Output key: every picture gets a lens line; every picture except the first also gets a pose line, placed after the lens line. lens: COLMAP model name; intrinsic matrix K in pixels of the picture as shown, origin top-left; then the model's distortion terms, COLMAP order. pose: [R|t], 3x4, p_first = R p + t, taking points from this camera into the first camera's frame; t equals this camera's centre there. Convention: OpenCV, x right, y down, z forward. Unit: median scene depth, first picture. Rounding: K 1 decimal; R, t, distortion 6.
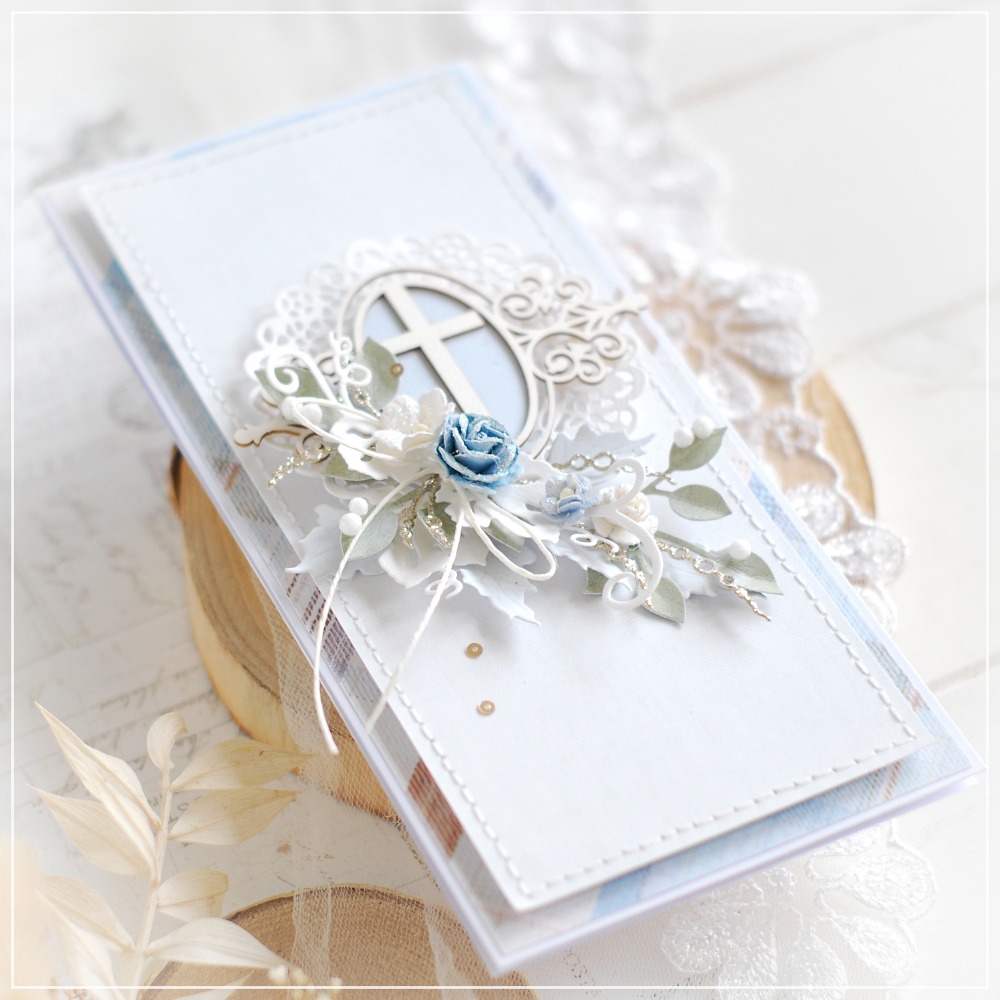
lens RADIAL K [[3562.7, 0, 492.1], [0, 3562.7, 495.2], [0, 0, 1]] dist [-0.175014, 0.000000]
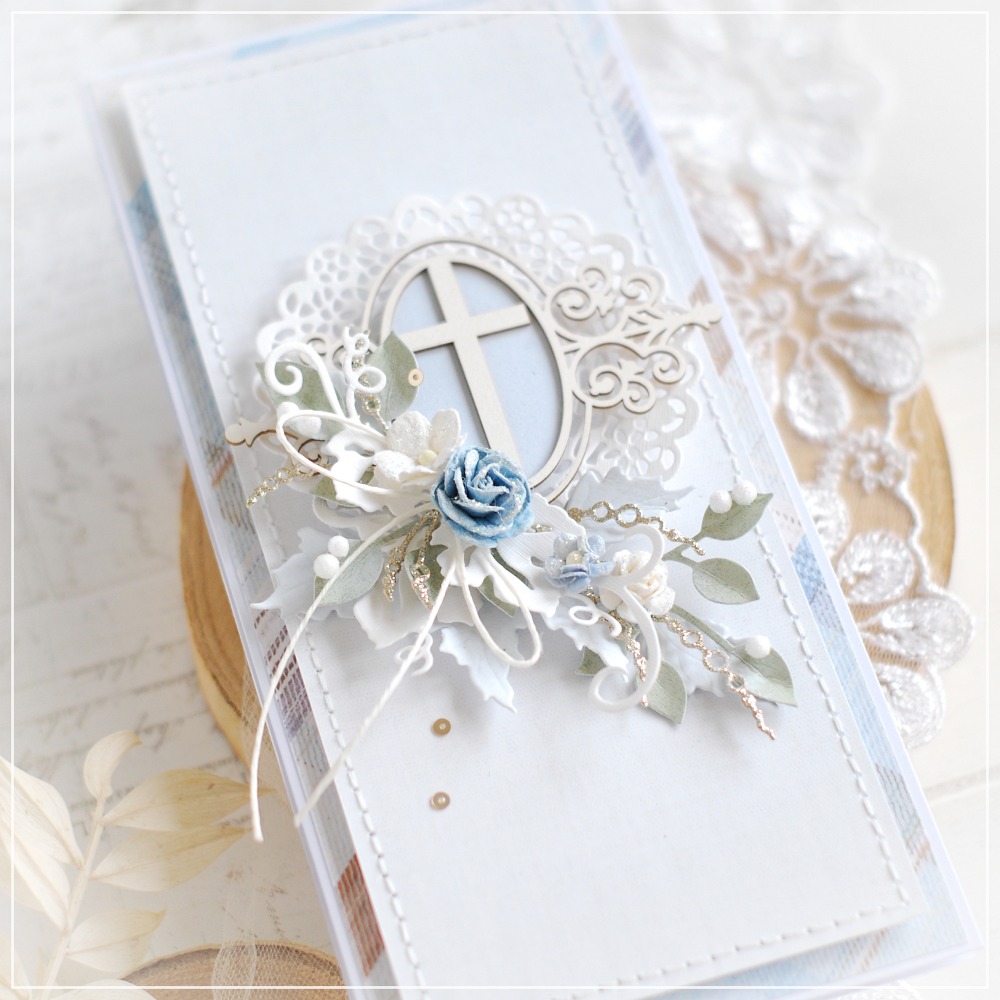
lens RADIAL K [[3562.7, 0, 500.8], [0, 3562.7, 501.6], [0, 0, 1]] dist [-0.175014, 0.000000]
pose [[0.983040, 0.140104, -0.118333, 0.105610], [-0.112420, 0.970177, 0.214750, -0.201812], [0.144891, -0.197805, 0.969474, 0.135260]]
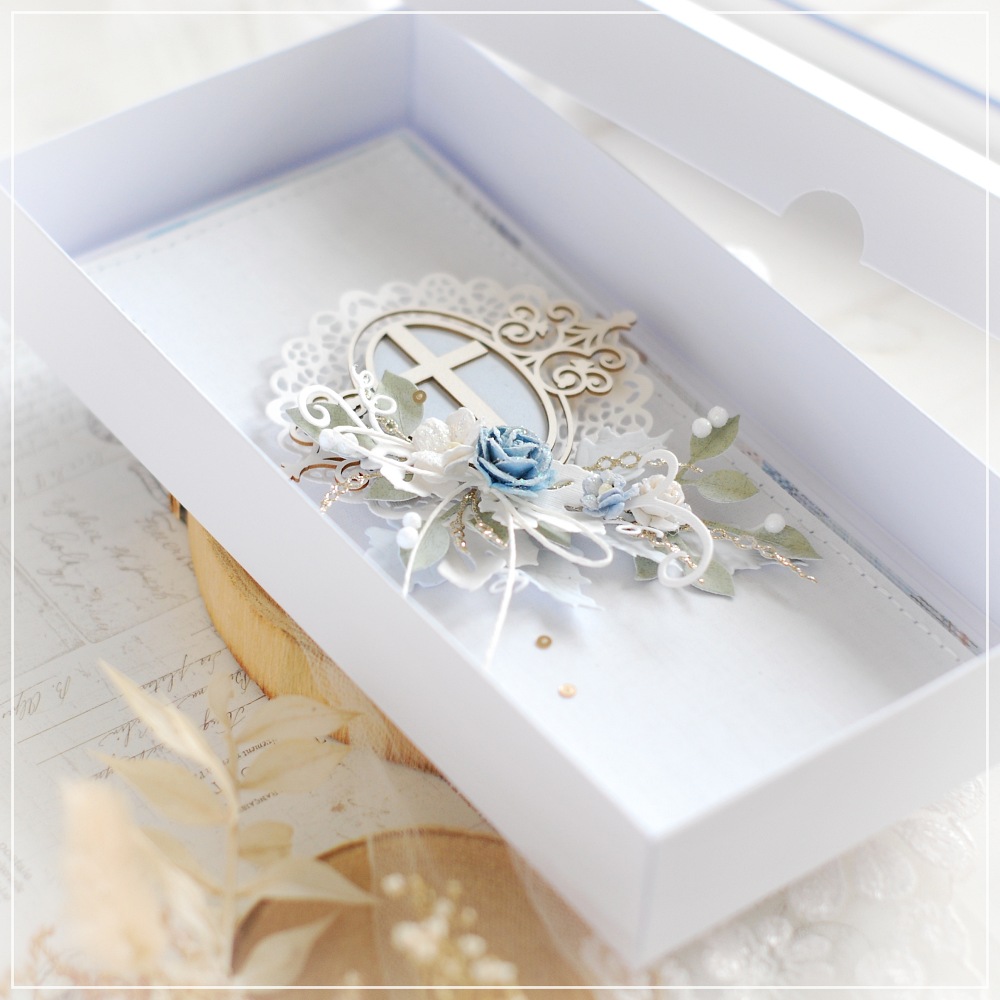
lens RADIAL K [[3562.7, 0, 508.8], [0, 3562.7, 499.4], [0, 0, 1]] dist [-0.175014, 0.000000]
pose [[0.985681, -0.111181, 0.126775, -0.137609], [0.122475, 0.988821, -0.085052, 0.086772], [-0.115902, 0.099361, 0.988278, -0.023095]]
